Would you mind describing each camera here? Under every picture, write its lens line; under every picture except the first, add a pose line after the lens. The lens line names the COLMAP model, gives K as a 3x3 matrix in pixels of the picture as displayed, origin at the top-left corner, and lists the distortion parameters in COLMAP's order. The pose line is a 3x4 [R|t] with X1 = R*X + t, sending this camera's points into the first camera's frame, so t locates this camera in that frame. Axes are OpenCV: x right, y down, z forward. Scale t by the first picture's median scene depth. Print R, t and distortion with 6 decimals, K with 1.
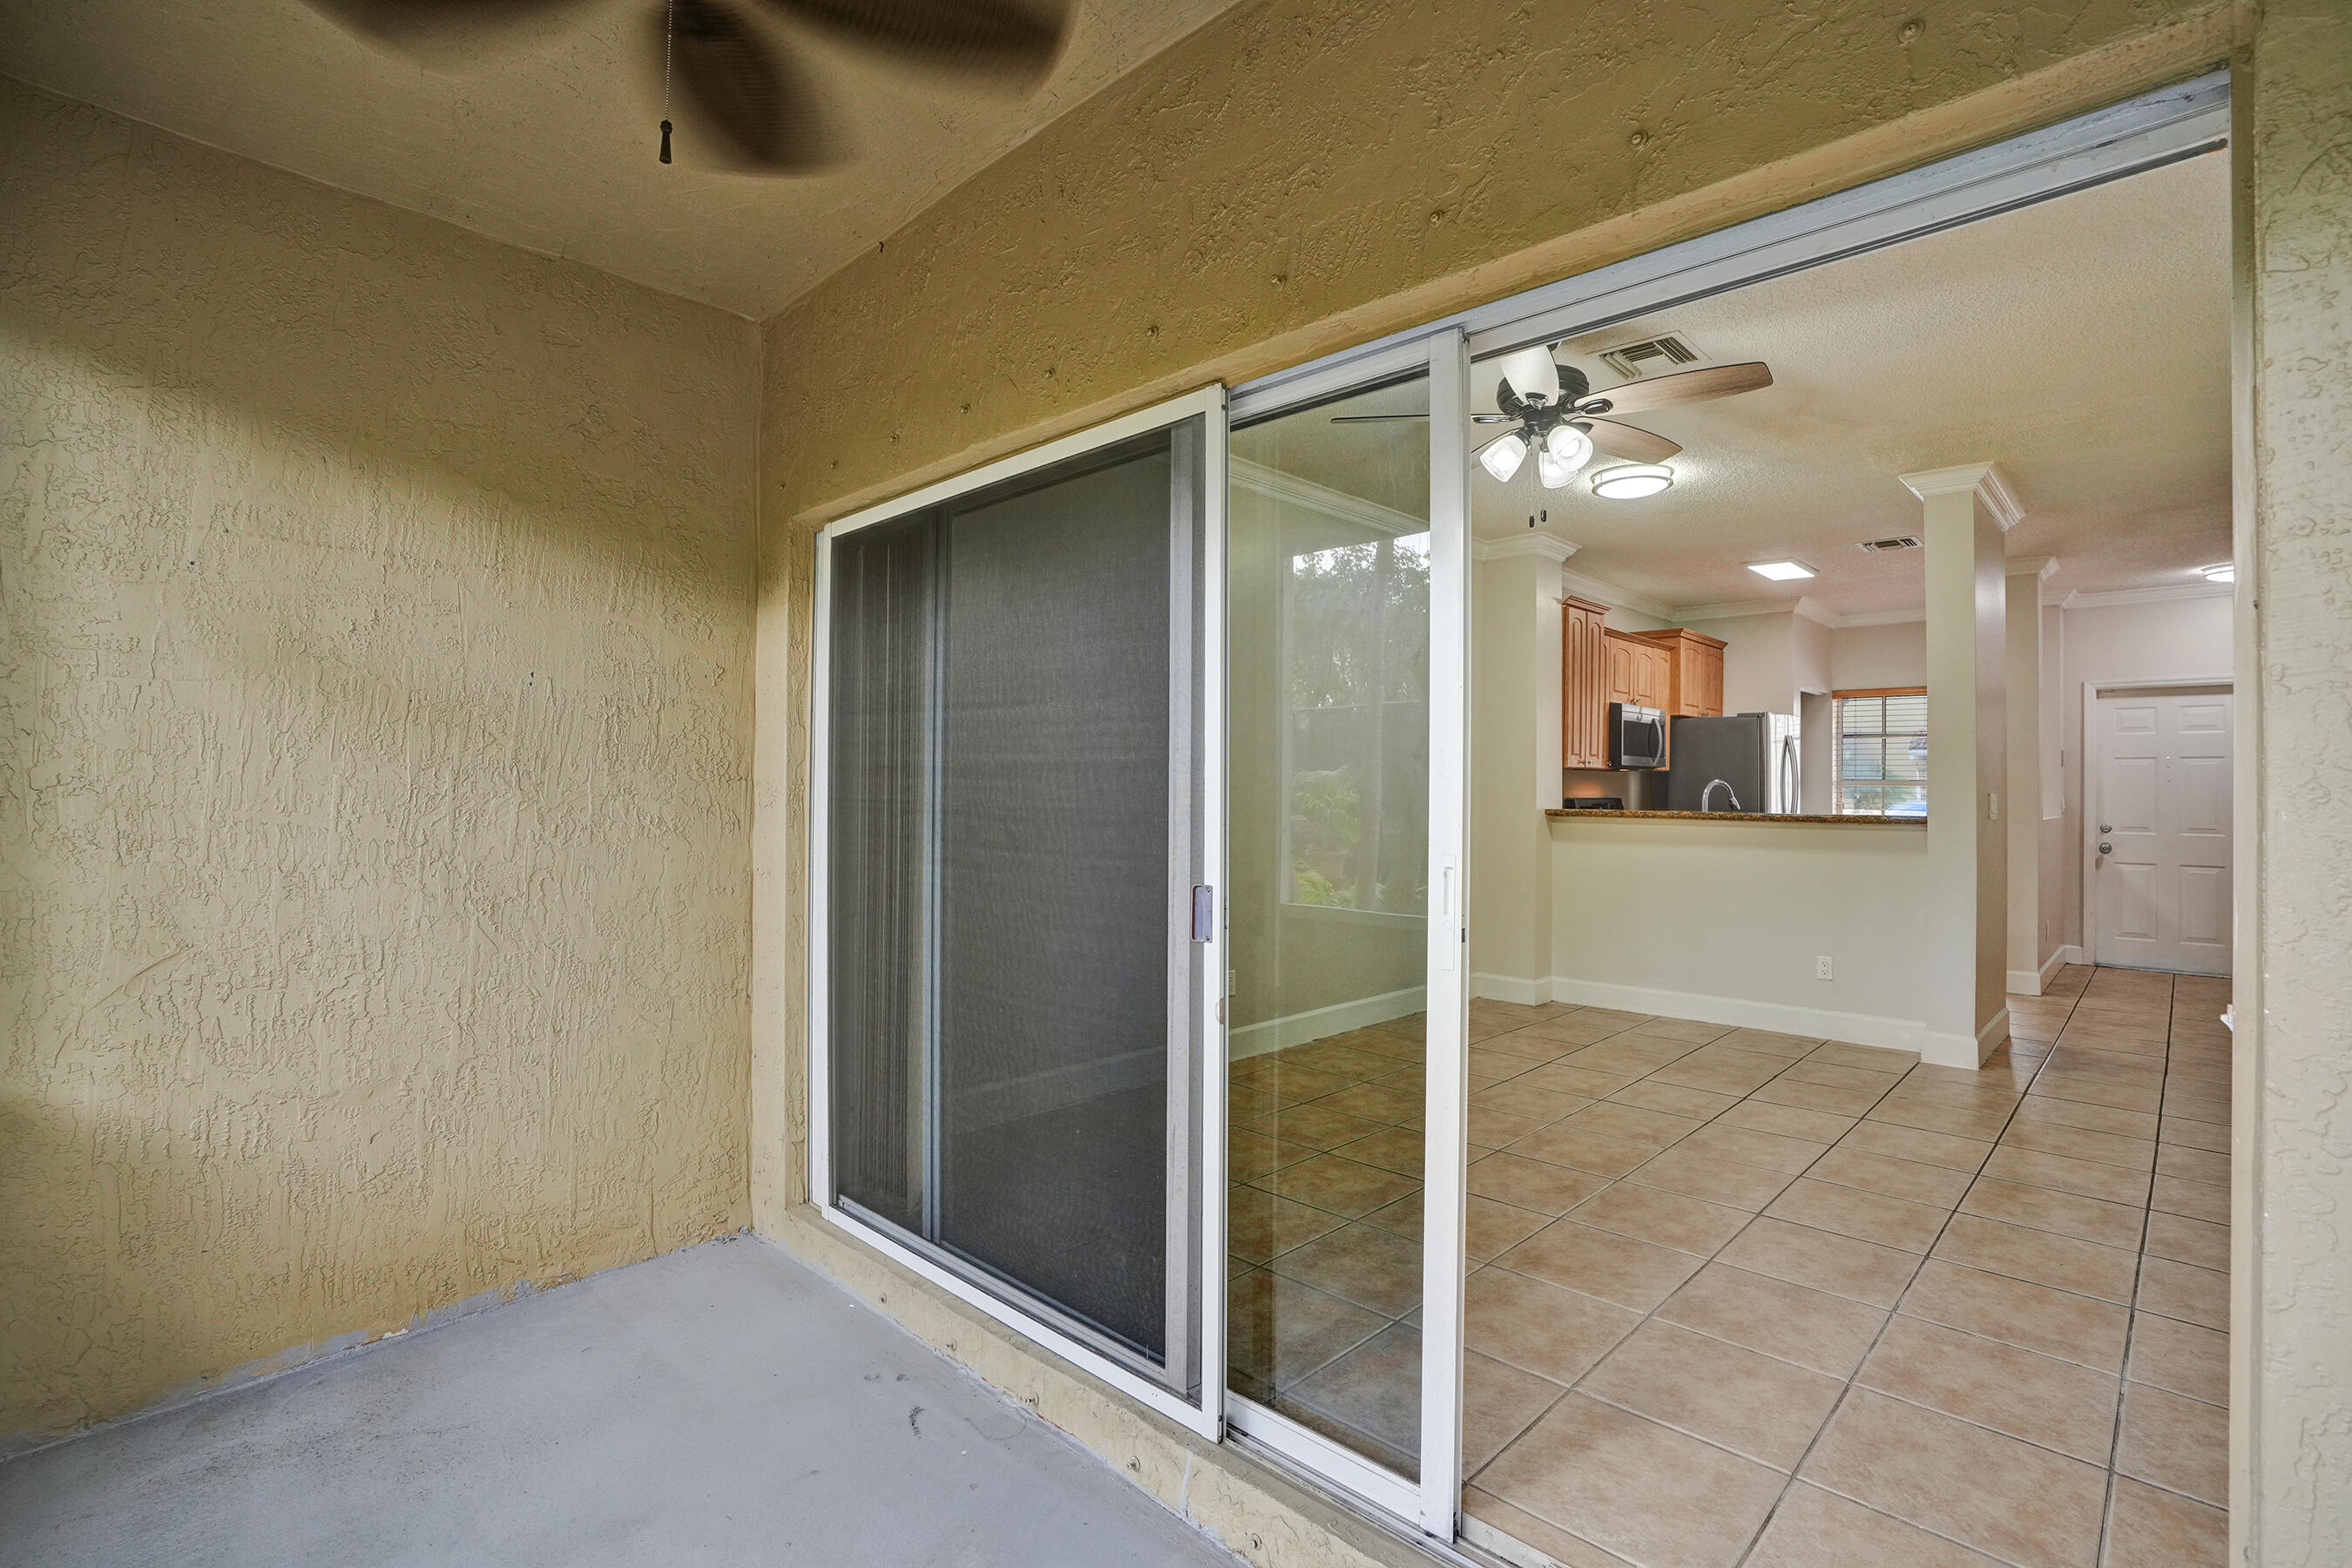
lens RADIAL K [[1106.5, 0, 1185.2], [0, 1106.5, 781.3], [0, 0, 1]] dist [-0.056607, 0.023467]
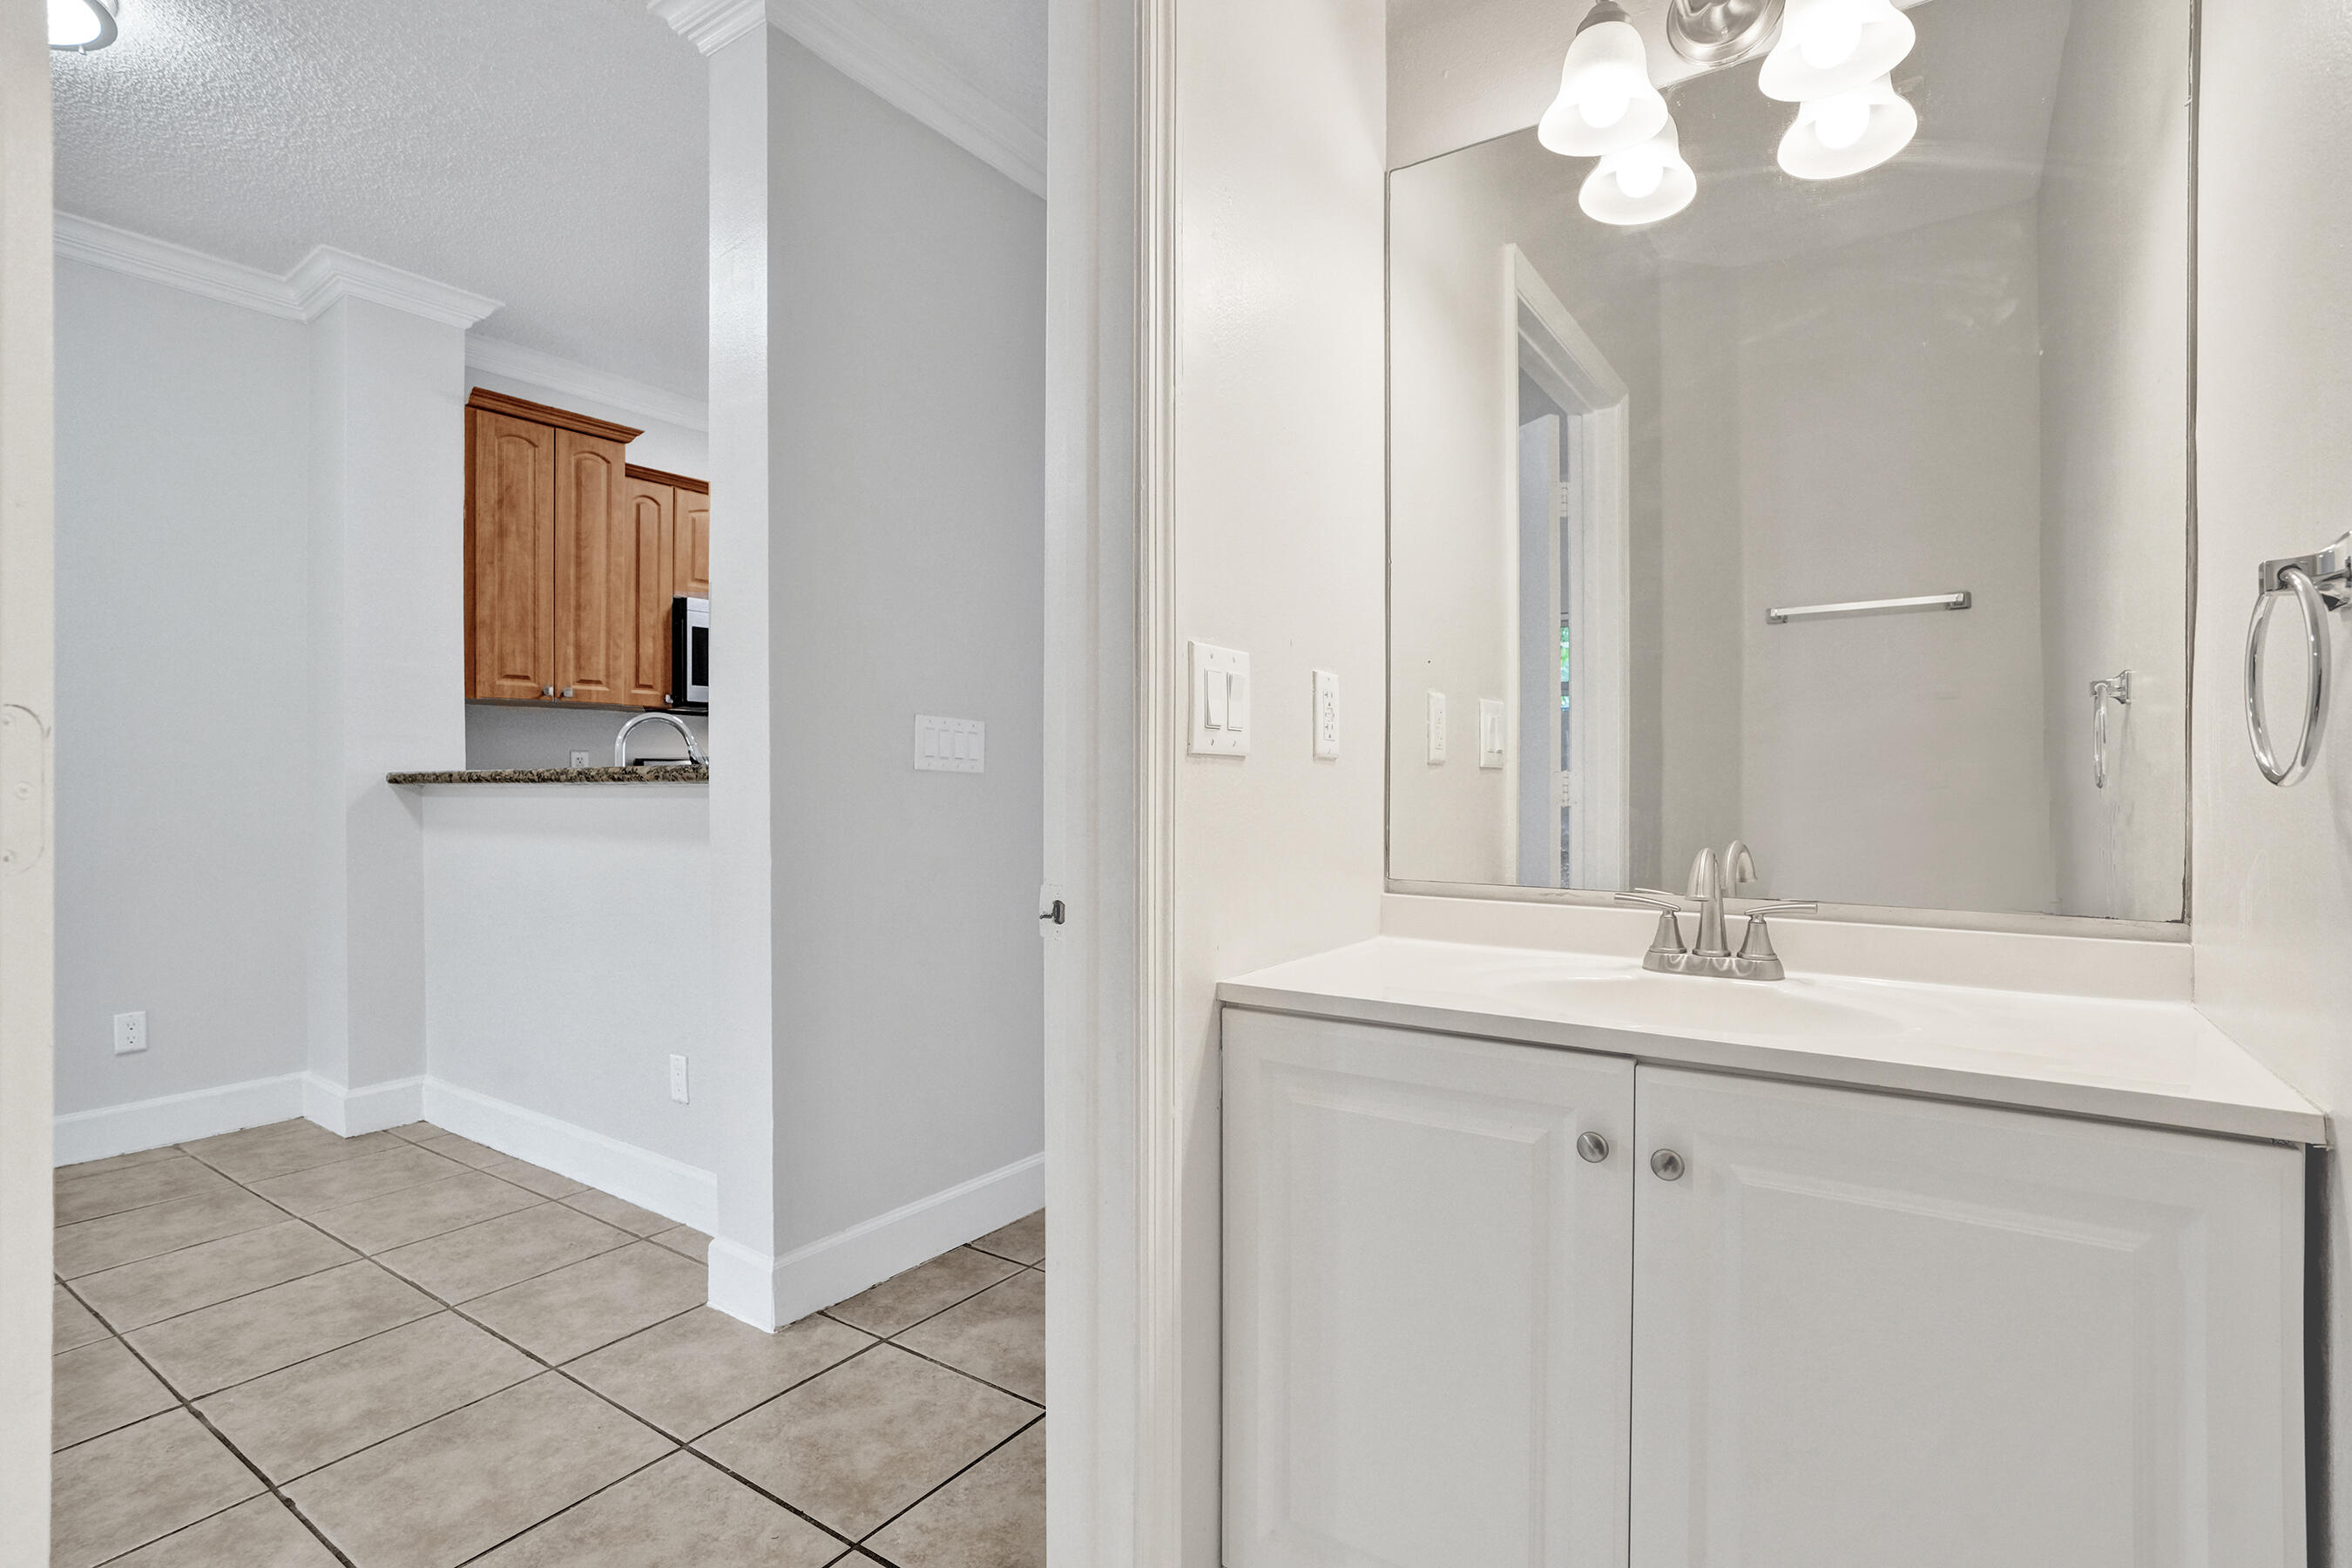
lens RADIAL K [[1106.5, 0, 1185.2], [0, 1106.5, 781.3], [0, 0, 1]] dist [-0.056607, 0.023467]
pose [[0.987775, -0.009644, 0.155585, 0.639683], [0.009069, 0.999949, 0.004406, 0.031811], [-0.155619, -0.002941, 0.987813, 0.414065]]
